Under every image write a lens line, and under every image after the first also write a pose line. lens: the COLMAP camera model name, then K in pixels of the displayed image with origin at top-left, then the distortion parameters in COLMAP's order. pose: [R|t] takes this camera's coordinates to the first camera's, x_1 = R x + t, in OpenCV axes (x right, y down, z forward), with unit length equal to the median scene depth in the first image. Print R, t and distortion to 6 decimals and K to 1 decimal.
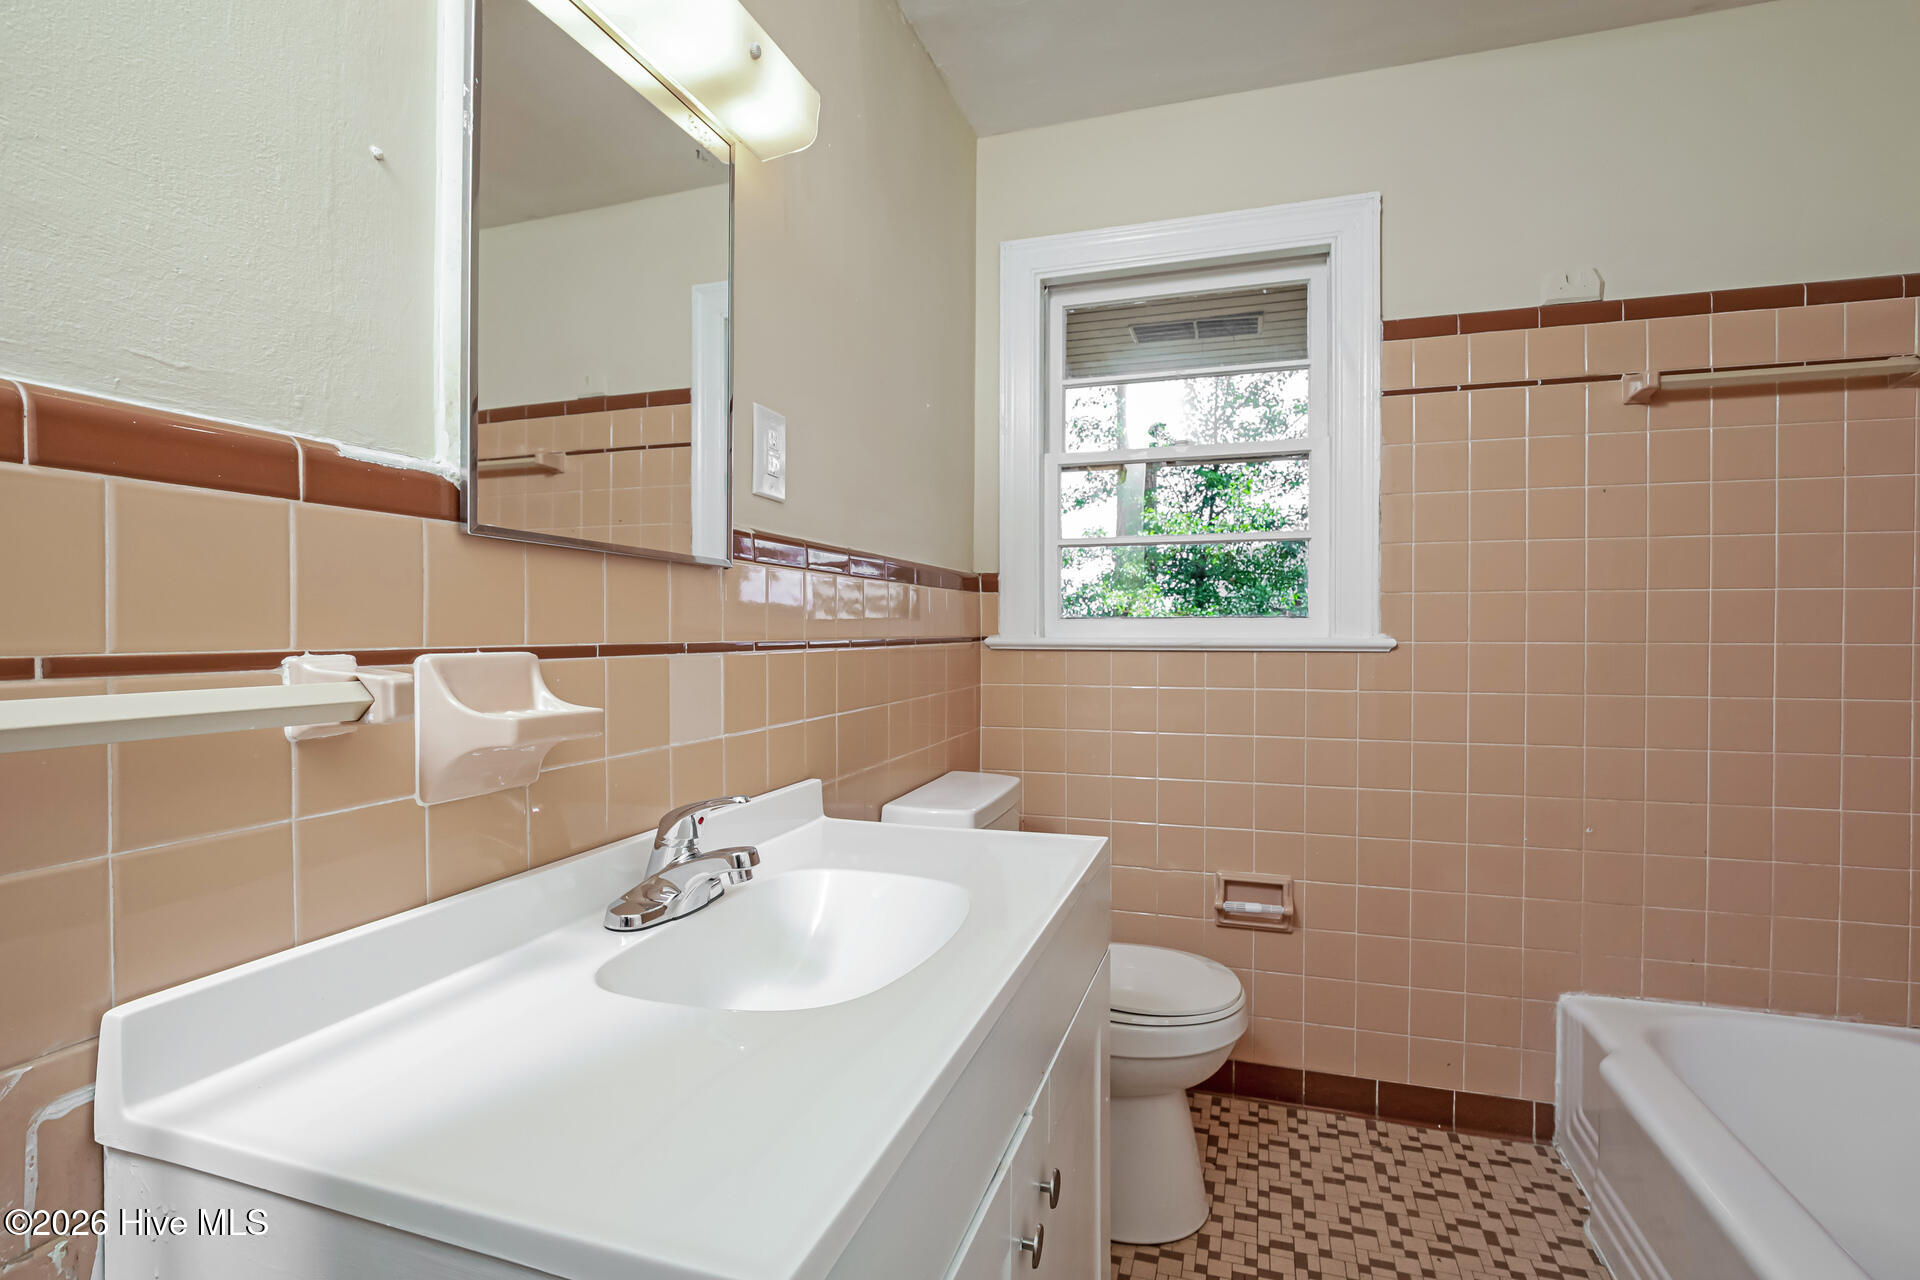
lens RADIAL K [[886.0, 0, 964.4], [0, 886.0, 631.6], [0, 0, 1]] dist [-0.022186, 0.006370]
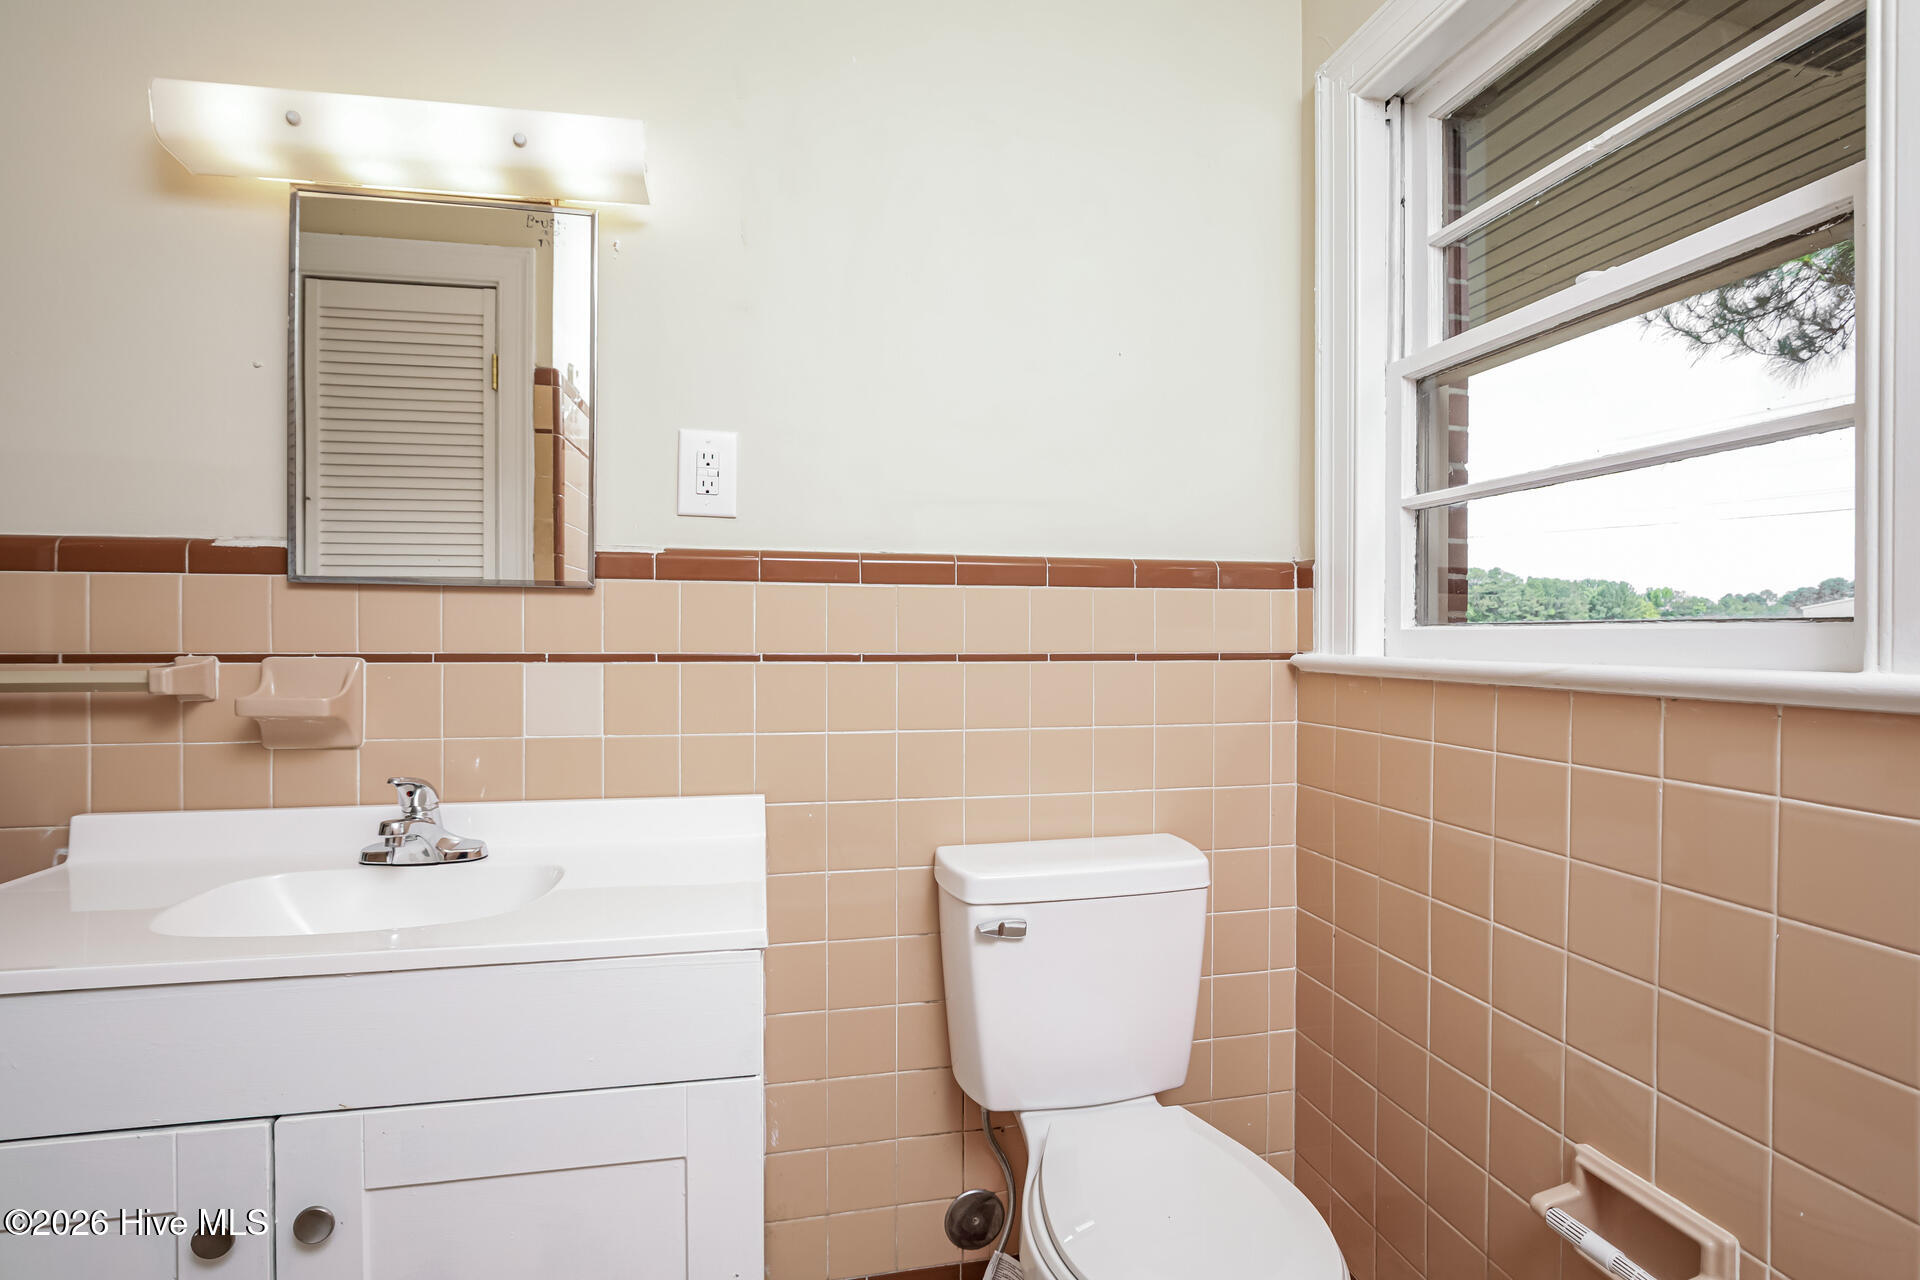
lens RADIAL K [[886.0, 0, 956.3], [0, 886.0, 643.5], [0, 0, 1]] dist [-0.022186, 0.006370]
pose [[0.503609, 0.010890, -0.863863, 1.402018], [-0.004609, 0.999940, 0.009918, -0.021045], [0.863920, -0.001013, 0.503629, 1.241394]]
